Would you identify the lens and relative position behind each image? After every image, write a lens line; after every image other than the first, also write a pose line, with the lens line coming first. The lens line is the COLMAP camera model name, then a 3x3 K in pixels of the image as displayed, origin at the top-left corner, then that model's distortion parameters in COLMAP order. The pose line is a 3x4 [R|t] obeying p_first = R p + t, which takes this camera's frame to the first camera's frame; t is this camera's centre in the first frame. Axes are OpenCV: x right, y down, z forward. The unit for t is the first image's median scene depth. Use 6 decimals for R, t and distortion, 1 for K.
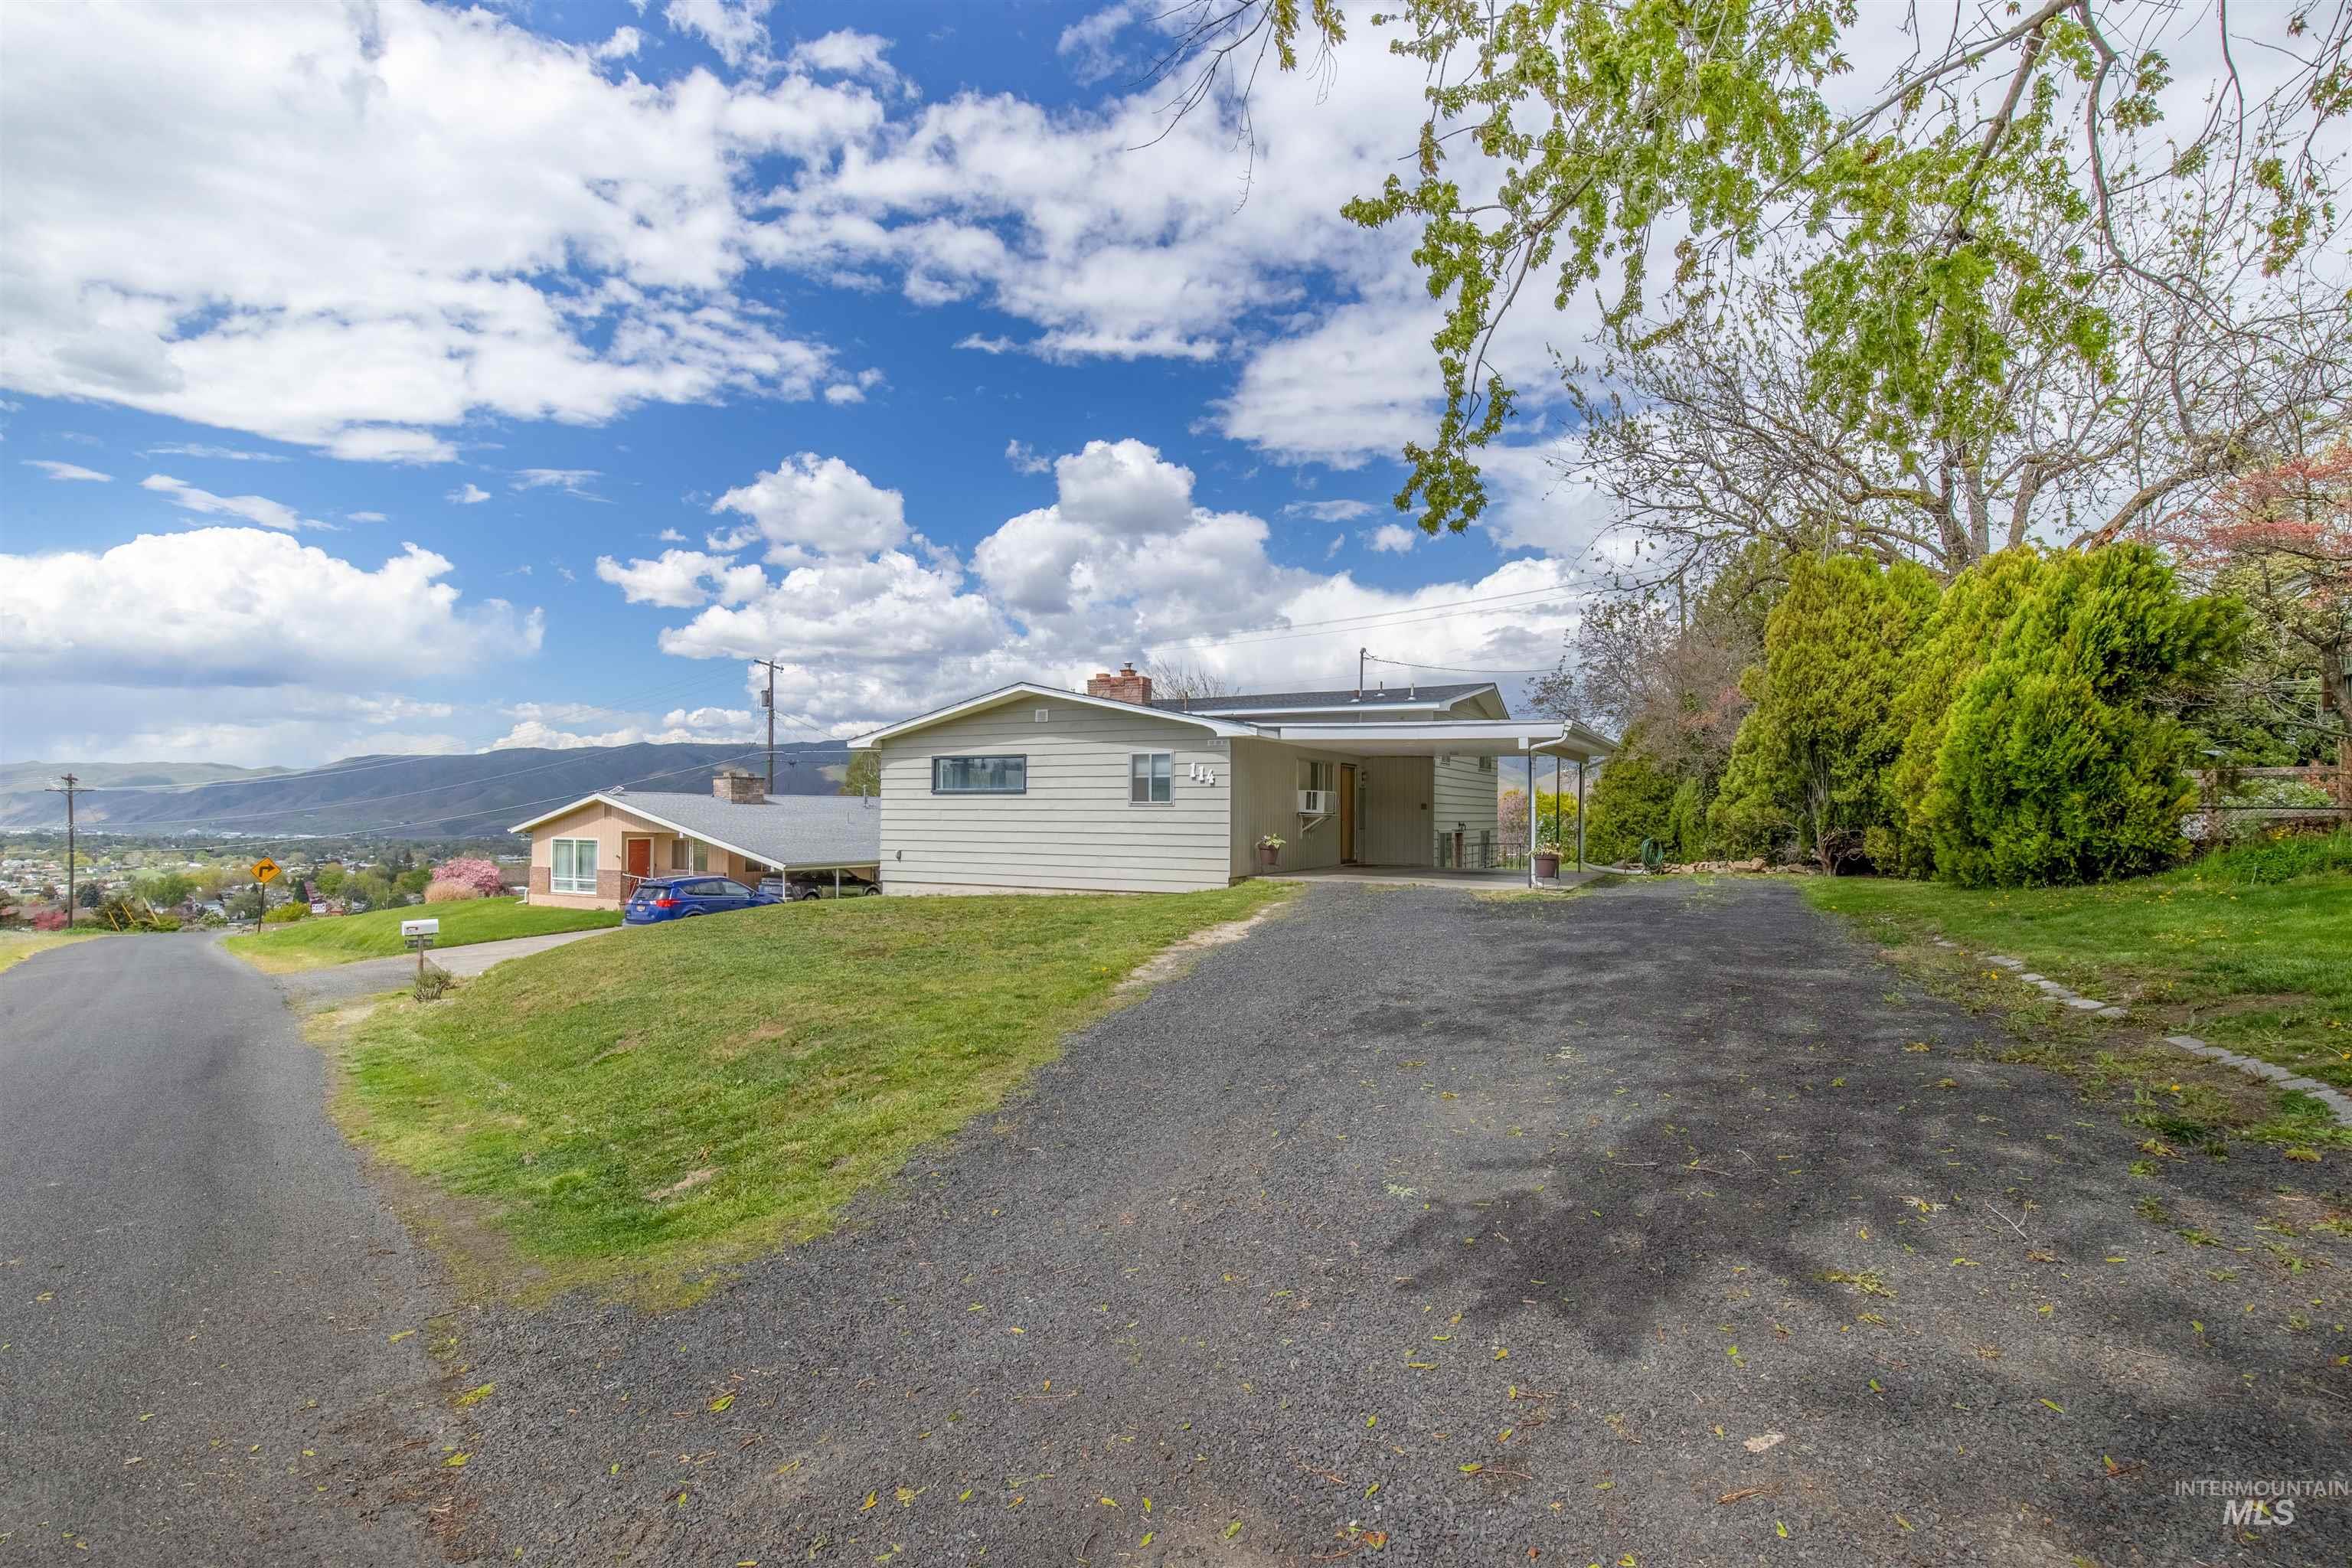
lens RADIAL K [[1143.9, 0, 1190.1], [0, 1143.9, 877.2], [0, 0, 1]] dist [-0.024939, 0.005436]
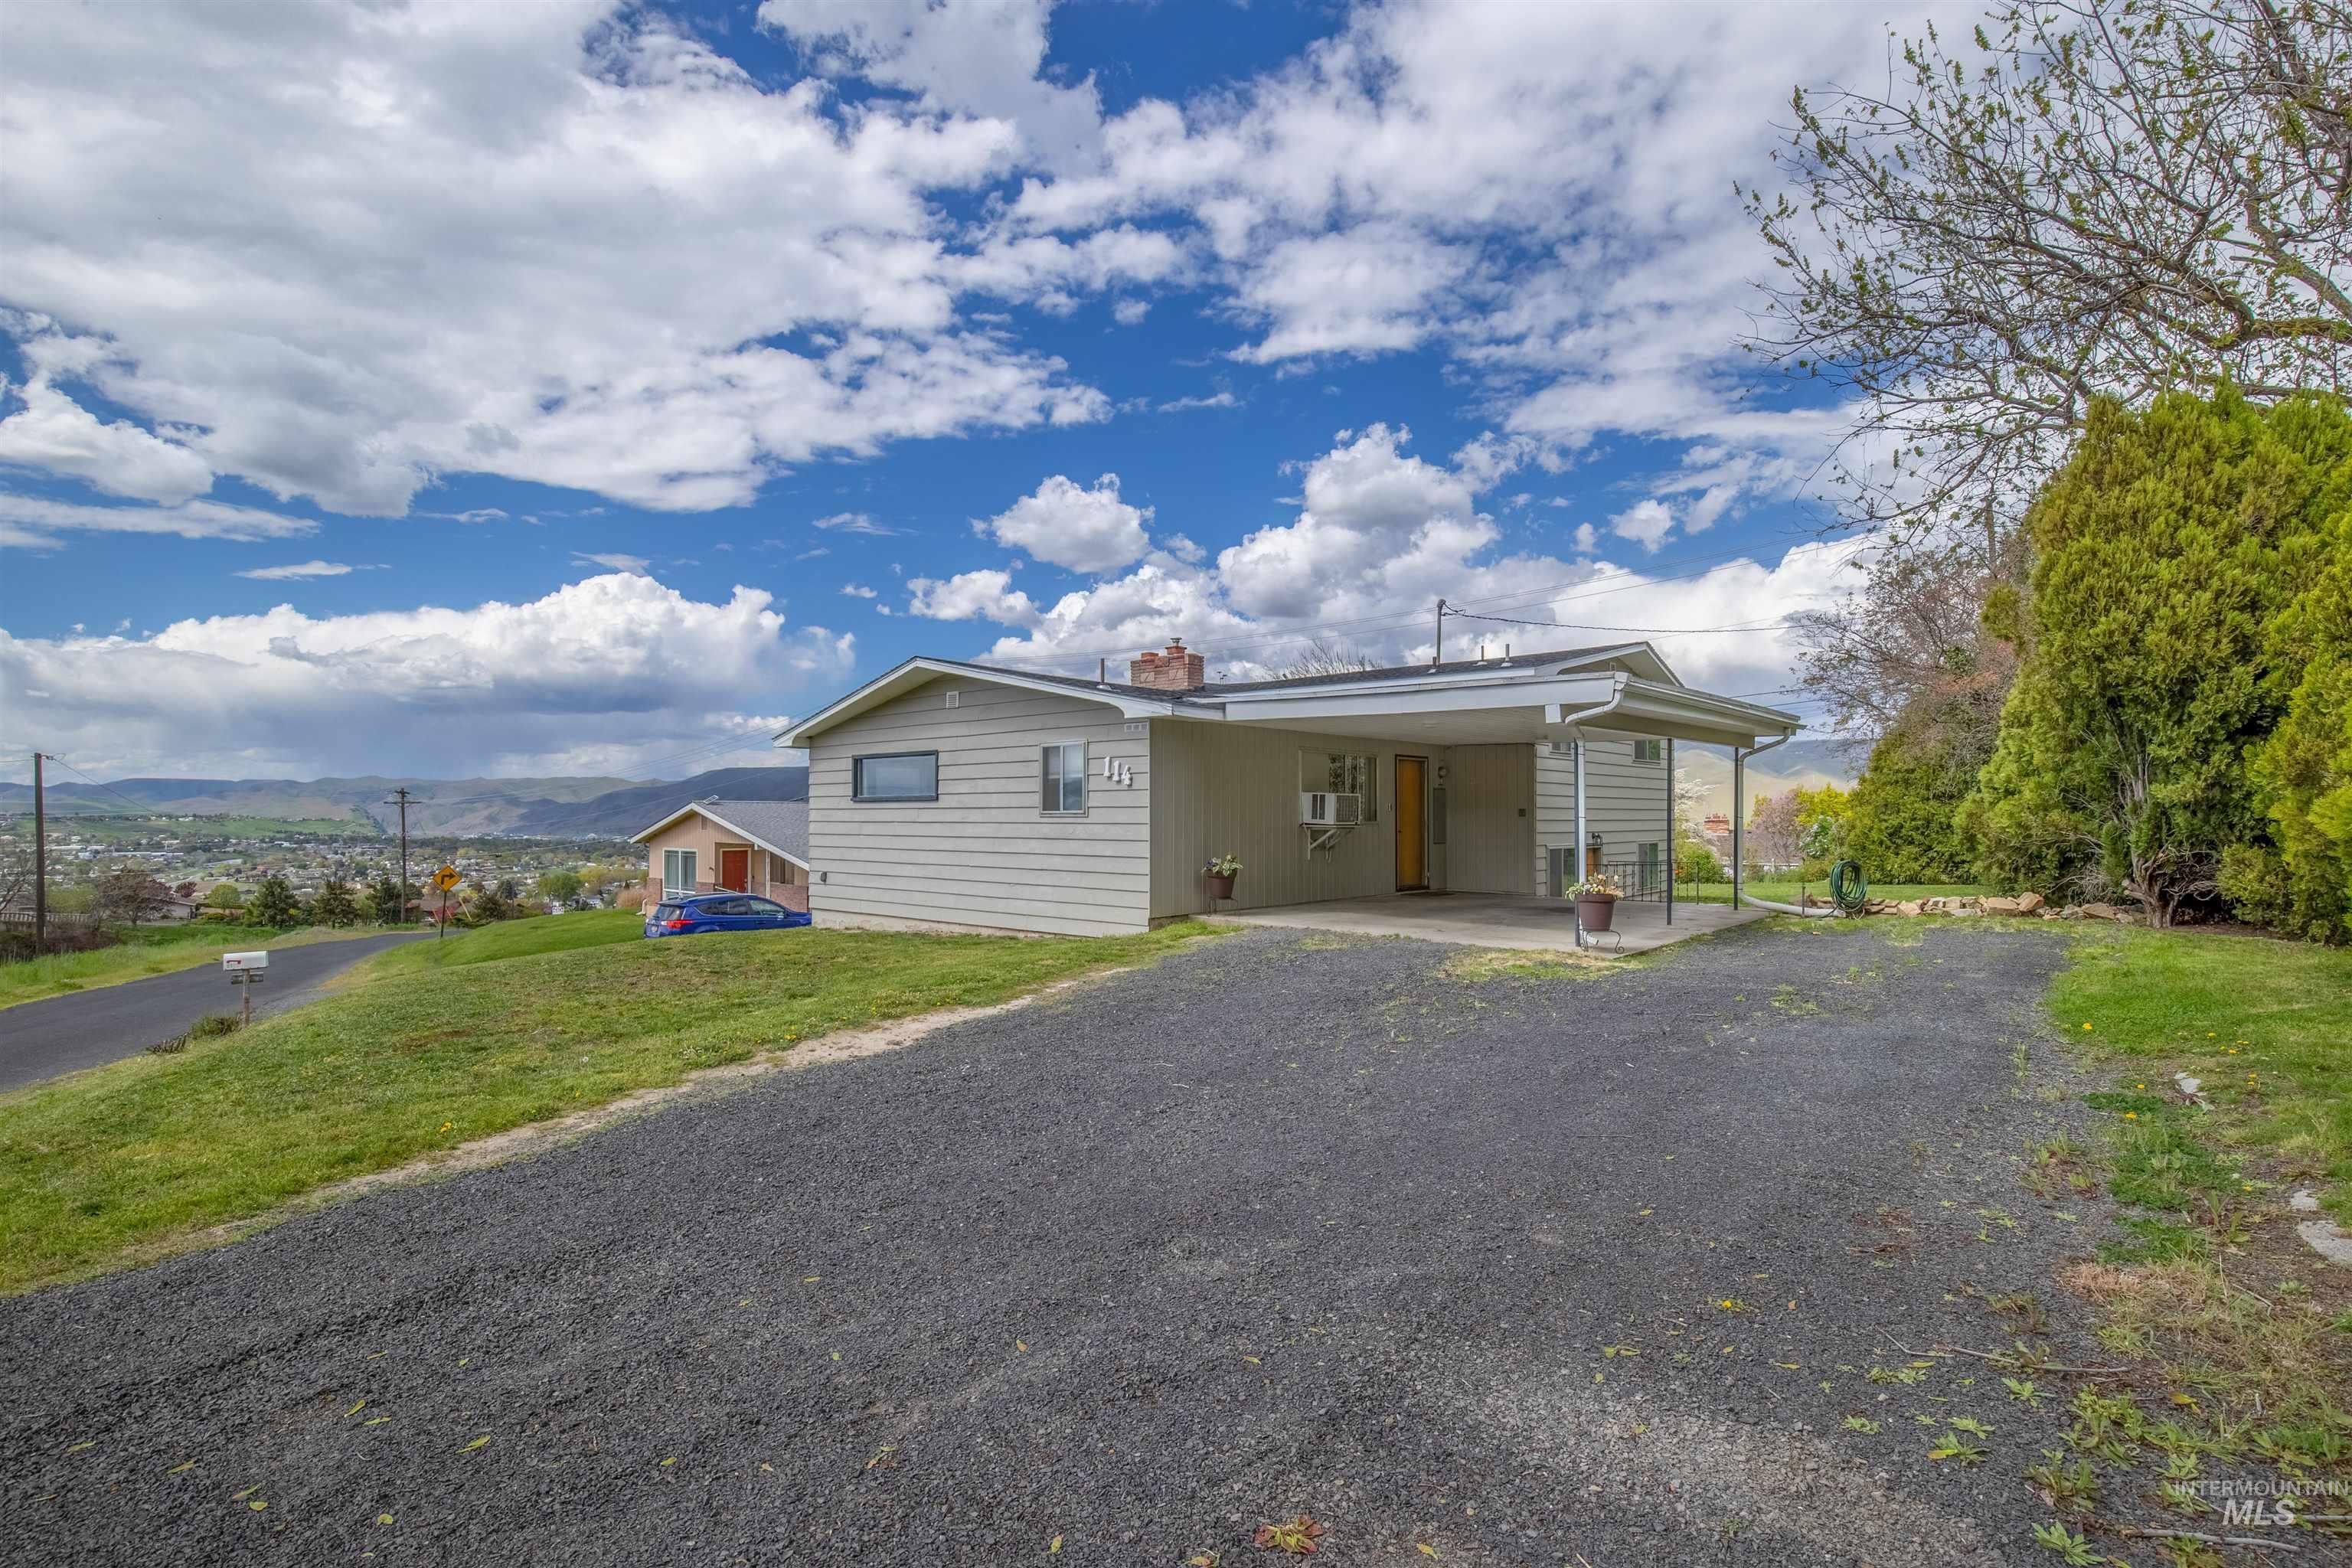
lens RADIAL K [[1143.9, 0, 1182.4], [0, 1143.9, 807.8], [0, 0, 1]] dist [-0.024939, 0.005436]
pose [[0.968744, -0.007925, -0.247937, 0.105580], [-0.007851, 0.998009, -0.062576, -0.010780], [0.247940, 0.062566, 0.966753, 0.147894]]
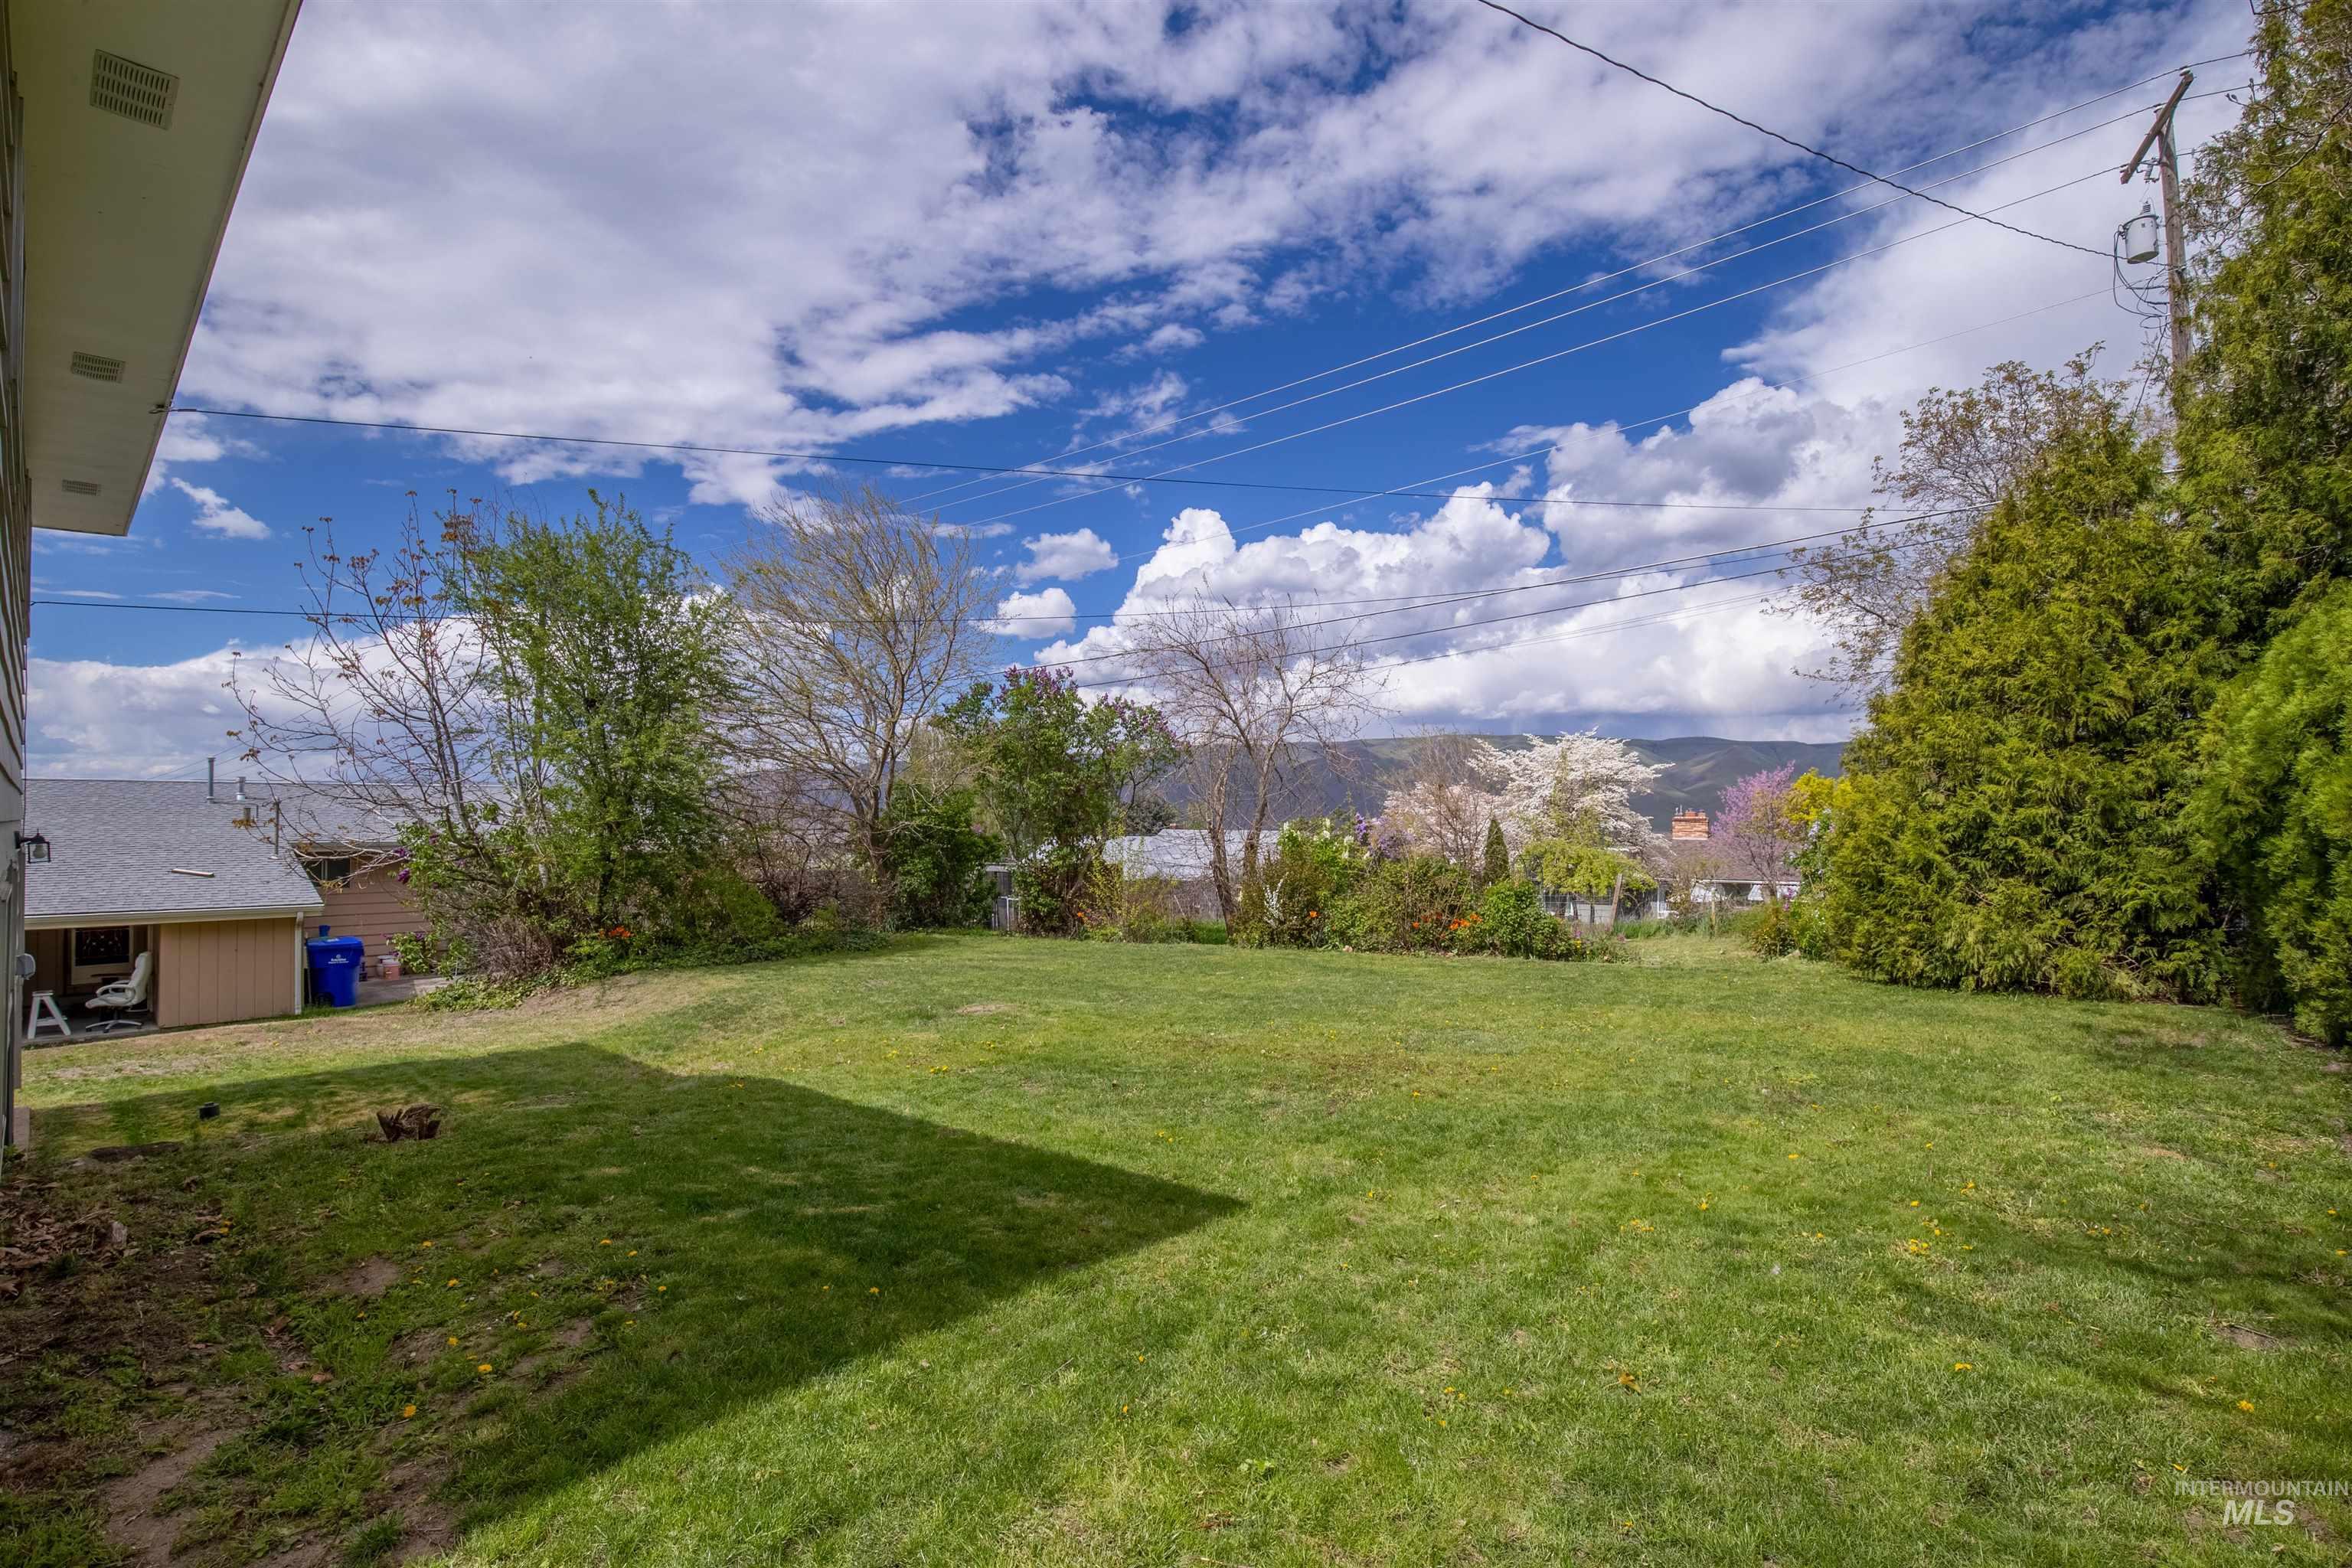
lens RADIAL K [[1143.9, 0, 1191.3], [0, 1143.9, 789.1], [0, 0, 1]] dist [-0.024939, 0.005436]
pose [[0.964056, -0.010263, -0.265502, 0.275232], [-0.011389, 0.996739, -0.079883, -0.034229], [0.265456, 0.080035, 0.960795, 0.698036]]
